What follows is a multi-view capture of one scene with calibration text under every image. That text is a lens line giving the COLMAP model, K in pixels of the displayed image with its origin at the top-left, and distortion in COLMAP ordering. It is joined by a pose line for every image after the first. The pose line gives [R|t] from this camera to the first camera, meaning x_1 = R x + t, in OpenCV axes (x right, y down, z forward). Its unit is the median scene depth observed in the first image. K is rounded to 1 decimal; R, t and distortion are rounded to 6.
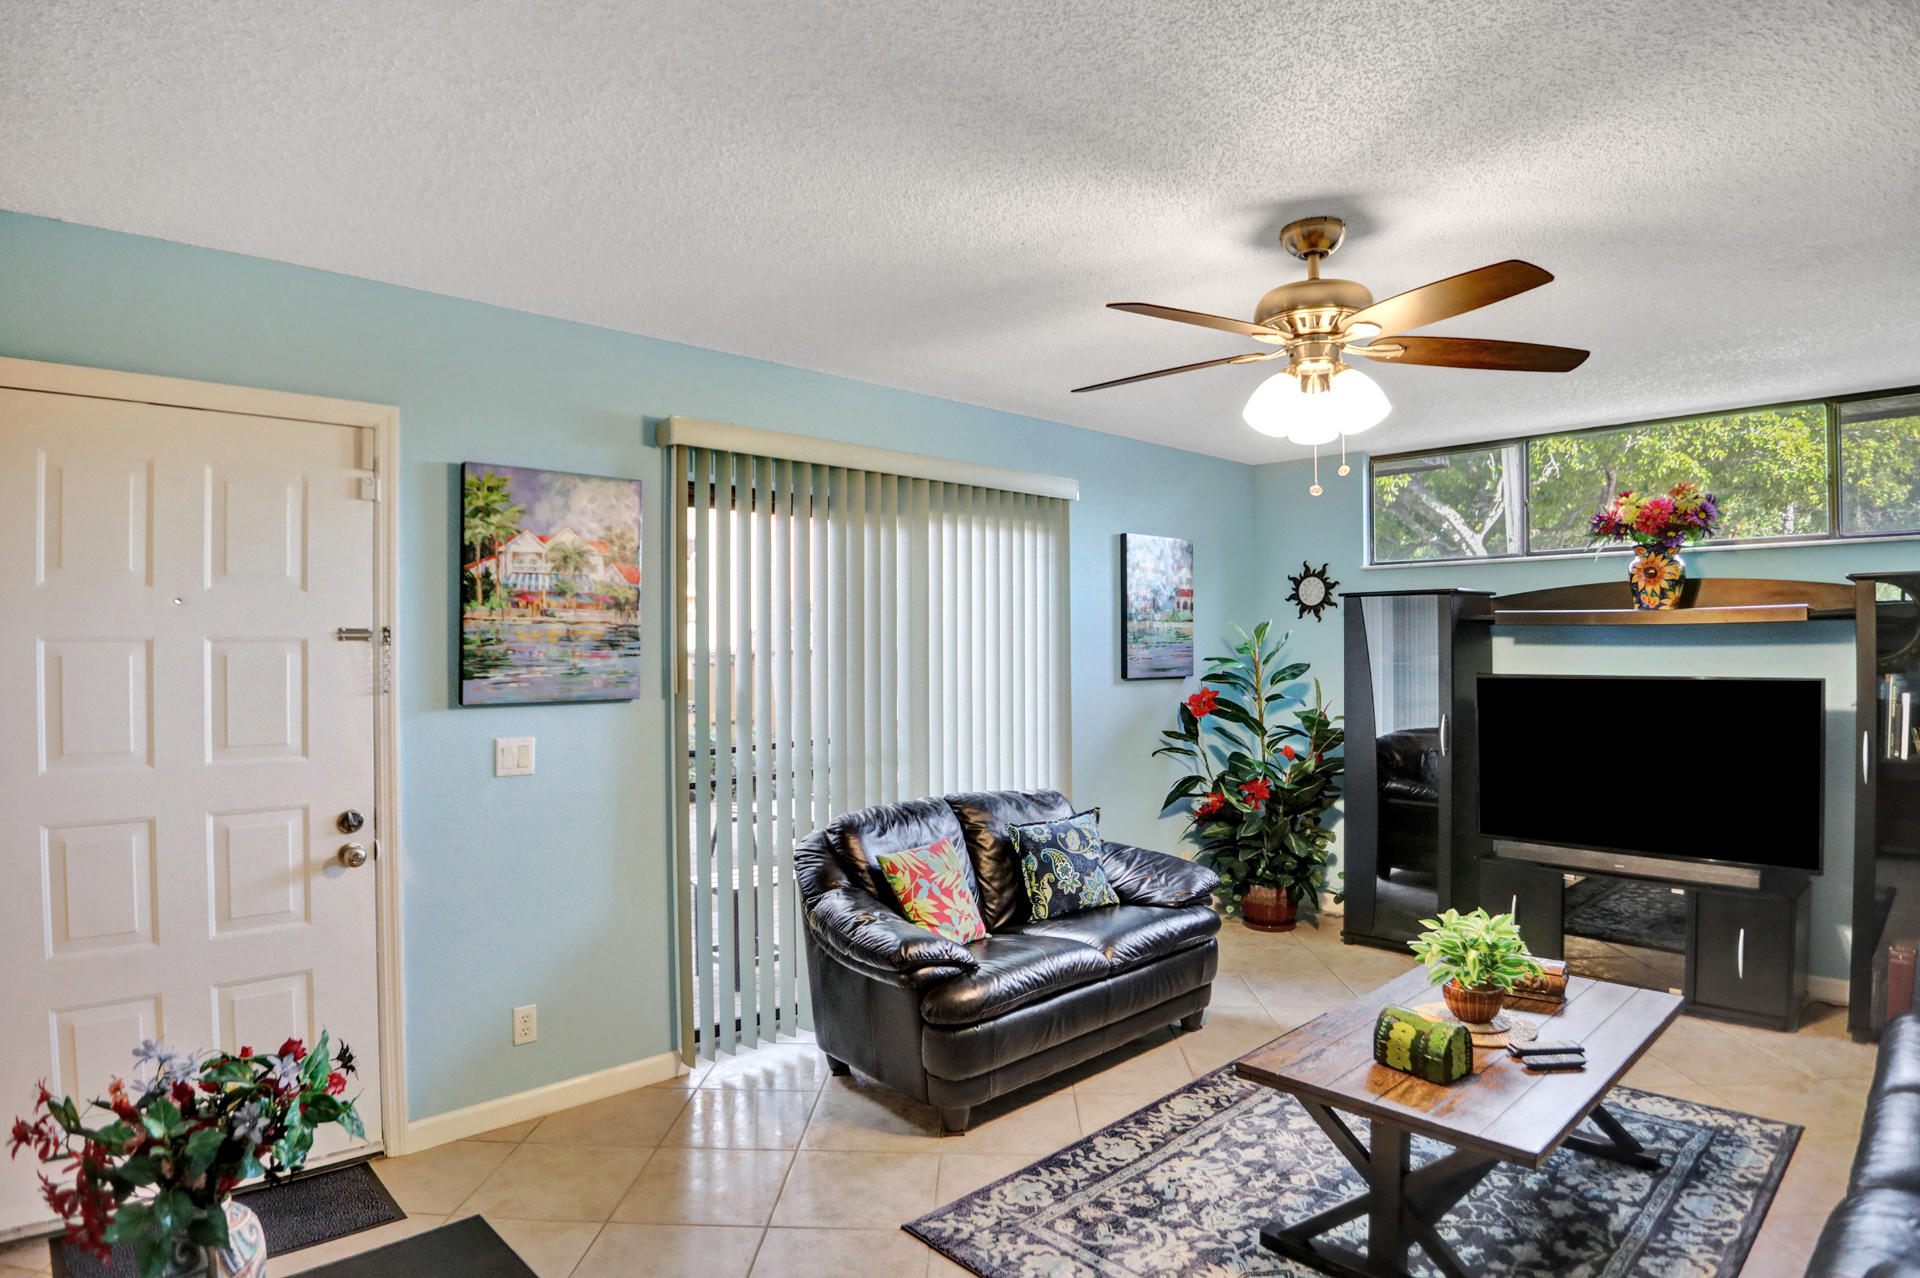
lens RADIAL K [[1067.9, 0, 1003.4], [0, 1067.9, 639.8], [0, 0, 1]] dist [-0.026062, -0.000502]
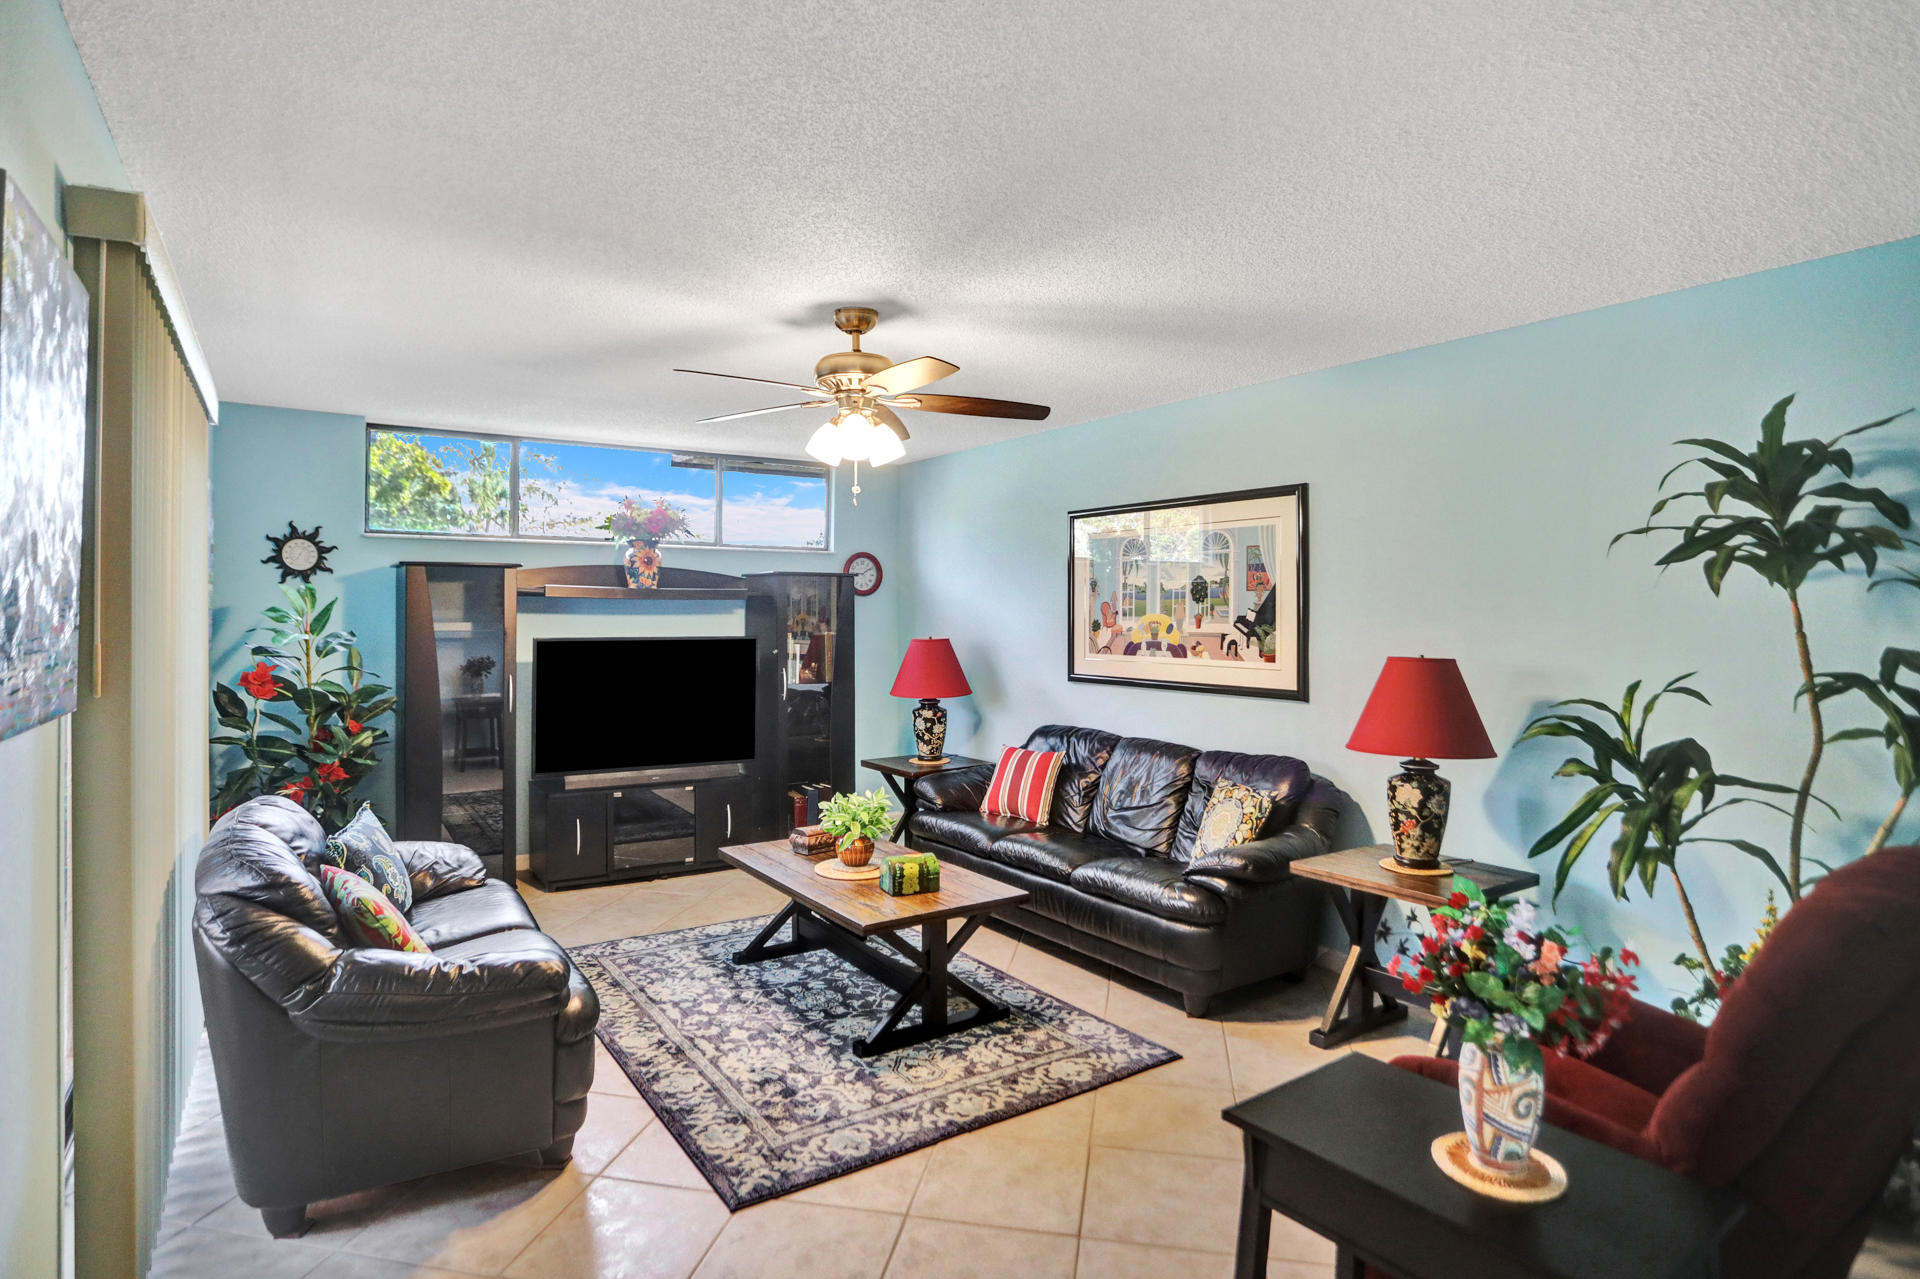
lens RADIAL K [[988.7, 0, 934.1], [0, 988.7, 604.5], [0, 0, 1]] dist [-0.043060, 0.010028]
pose [[0.200008, 0.012327, 0.979717, -0.889354], [-0.008516, 0.999905, -0.010842, 0.004789], [-0.979757, -0.006175, 0.200094, 0.605749]]
